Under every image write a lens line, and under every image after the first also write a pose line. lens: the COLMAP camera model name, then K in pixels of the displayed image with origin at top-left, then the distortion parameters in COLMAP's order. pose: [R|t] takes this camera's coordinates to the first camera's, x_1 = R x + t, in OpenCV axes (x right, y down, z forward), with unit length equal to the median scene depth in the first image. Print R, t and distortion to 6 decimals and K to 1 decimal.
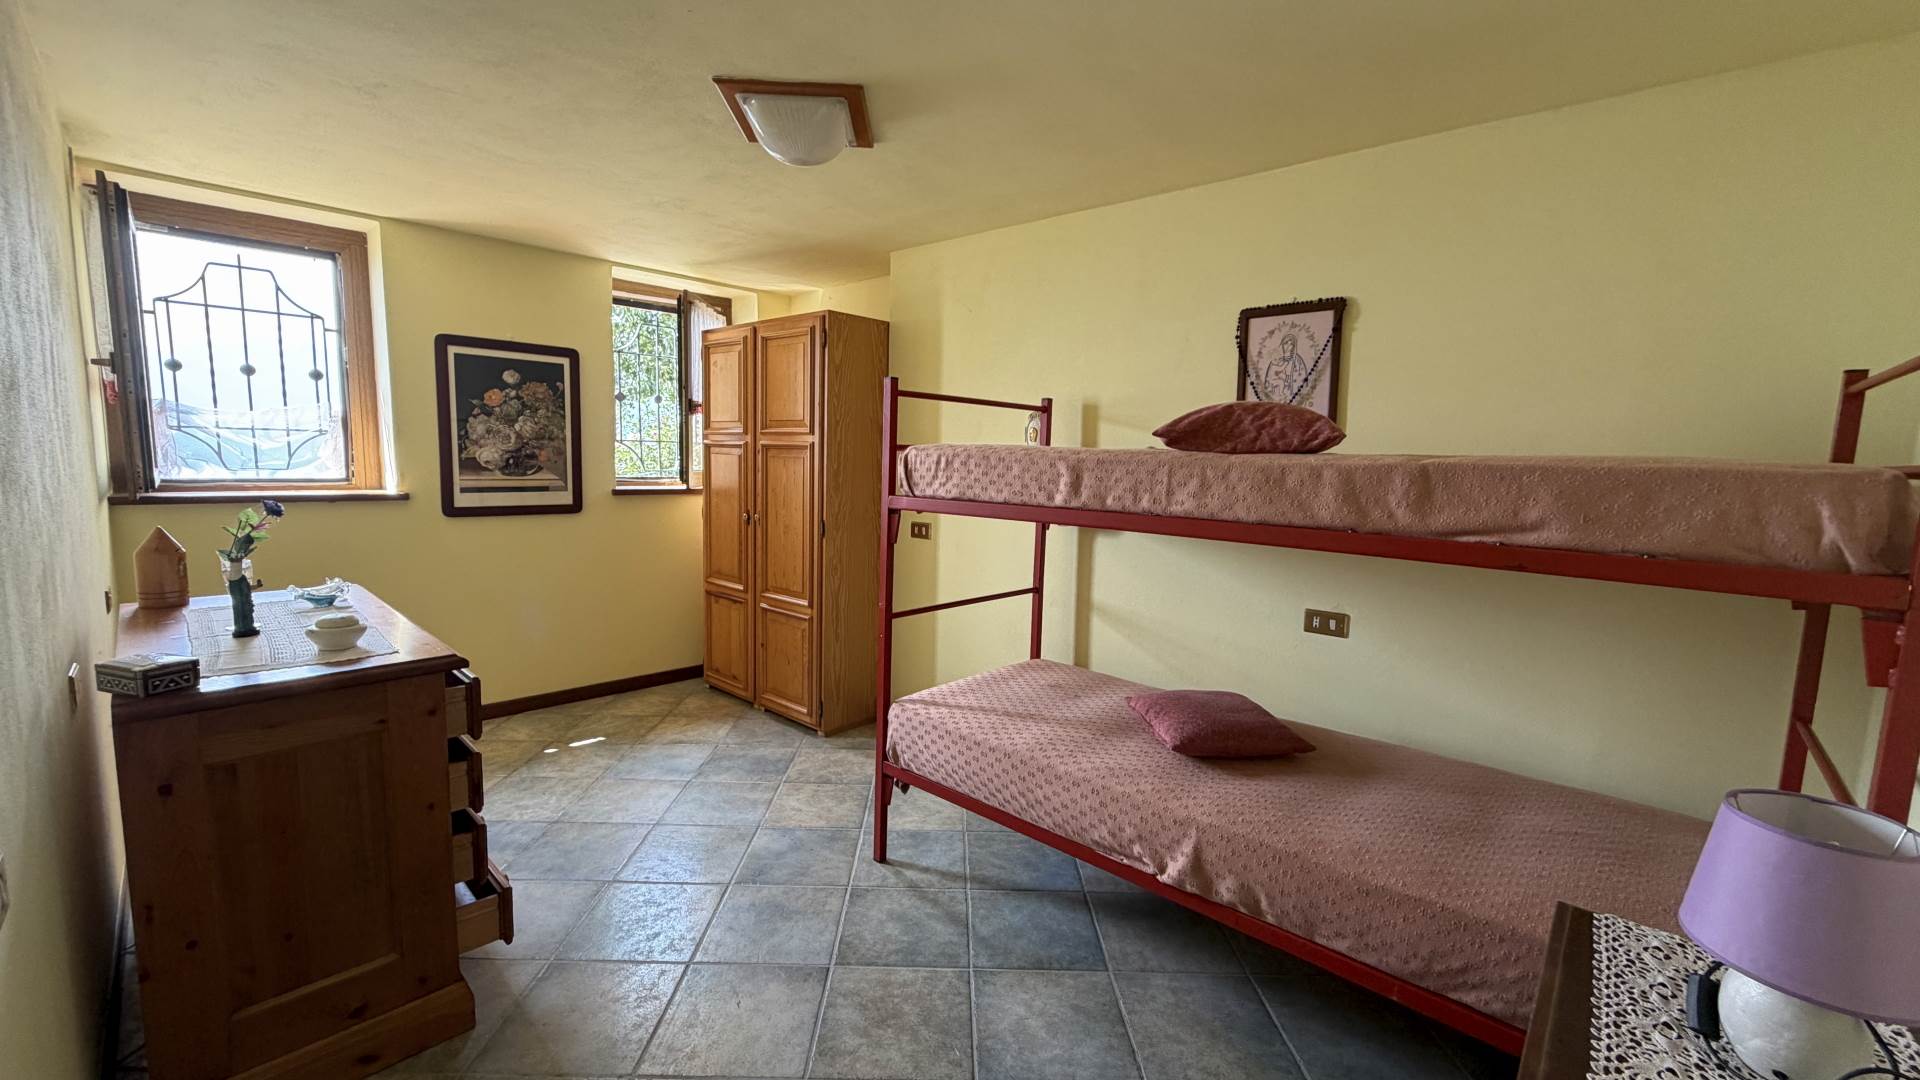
lens RADIAL K [[765.6, 0, 963.0], [0, 765.6, 548.5], [0, 0, 1]] dist [0.004963, -0.000707]
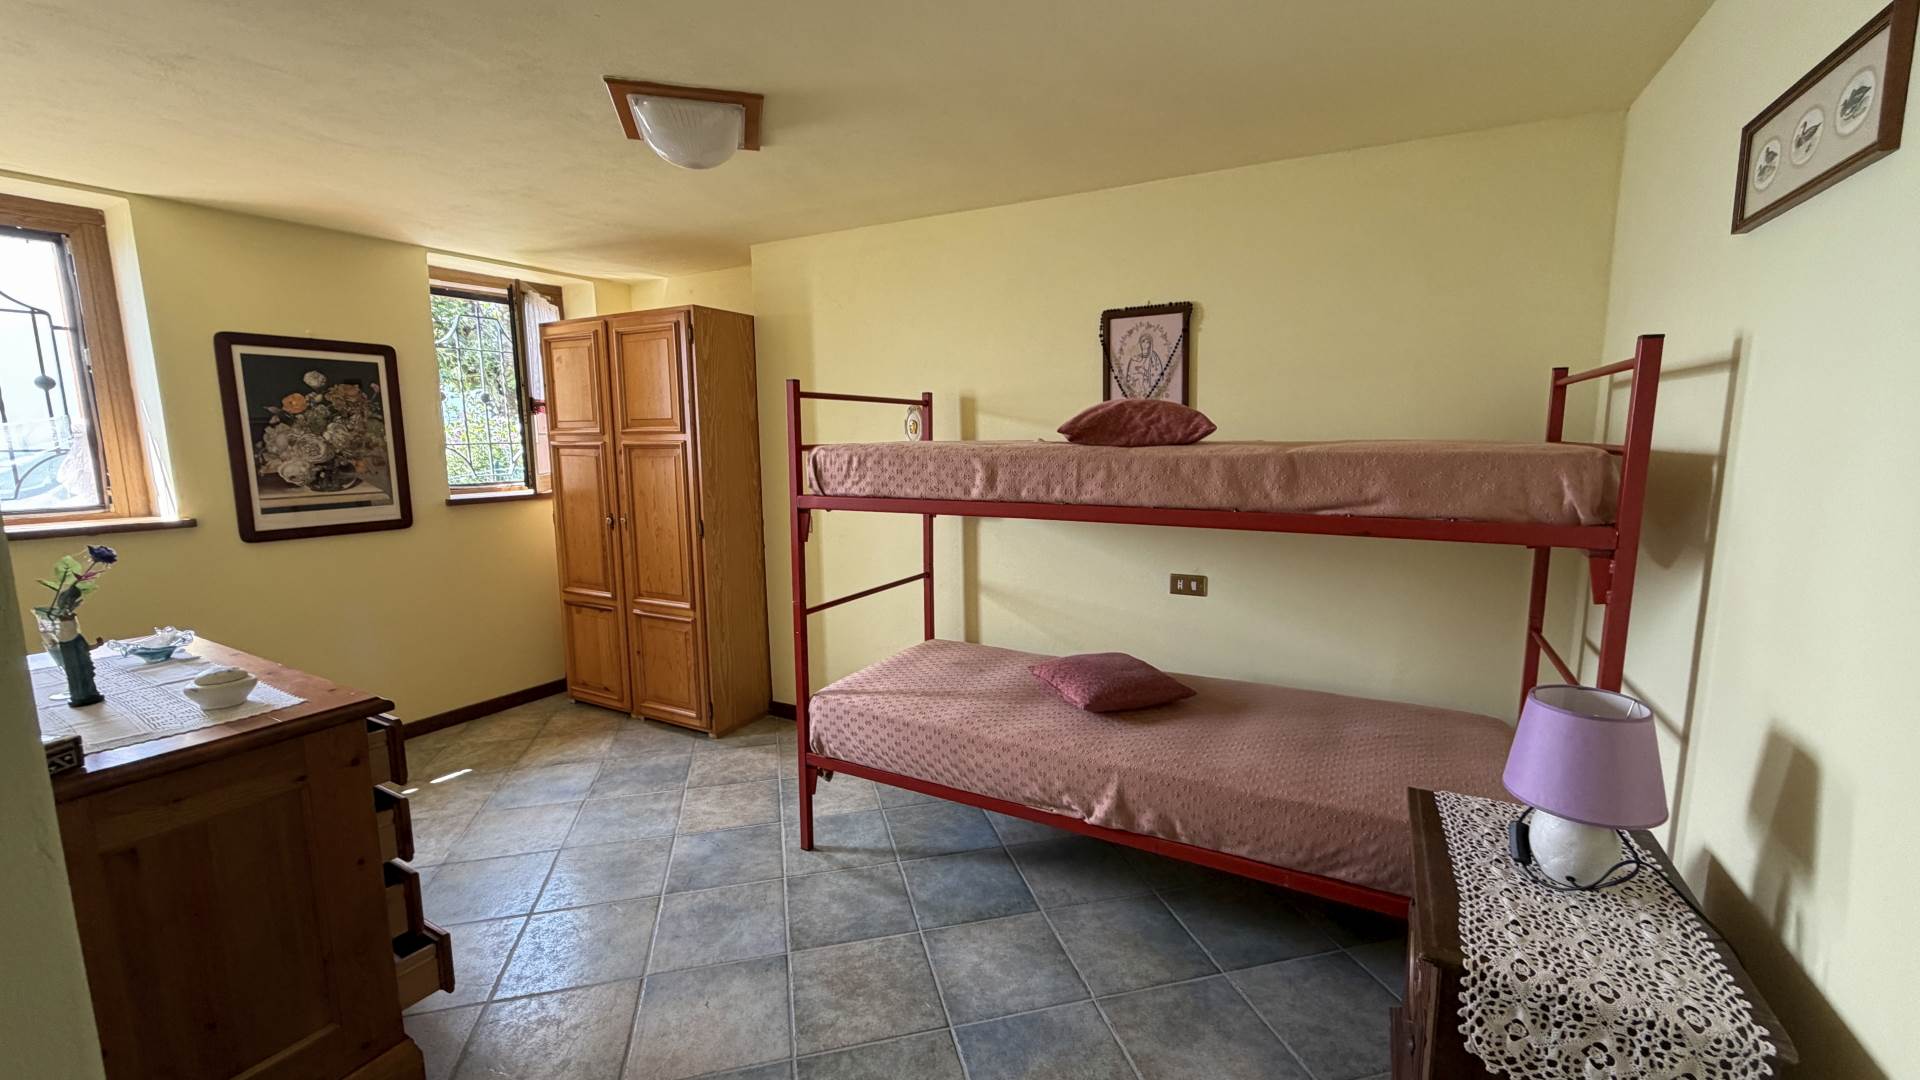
lens RADIAL K [[765.6, 0, 962.2], [0, 765.6, 548.4], [0, 0, 1]] dist [0.004963, -0.000707]
pose [[0.971464, -0.070078, 0.226596, -0.116434], [0.063513, 0.997326, 0.036144, -0.021320], [-0.228523, -0.020721, 0.973318, -0.045789]]
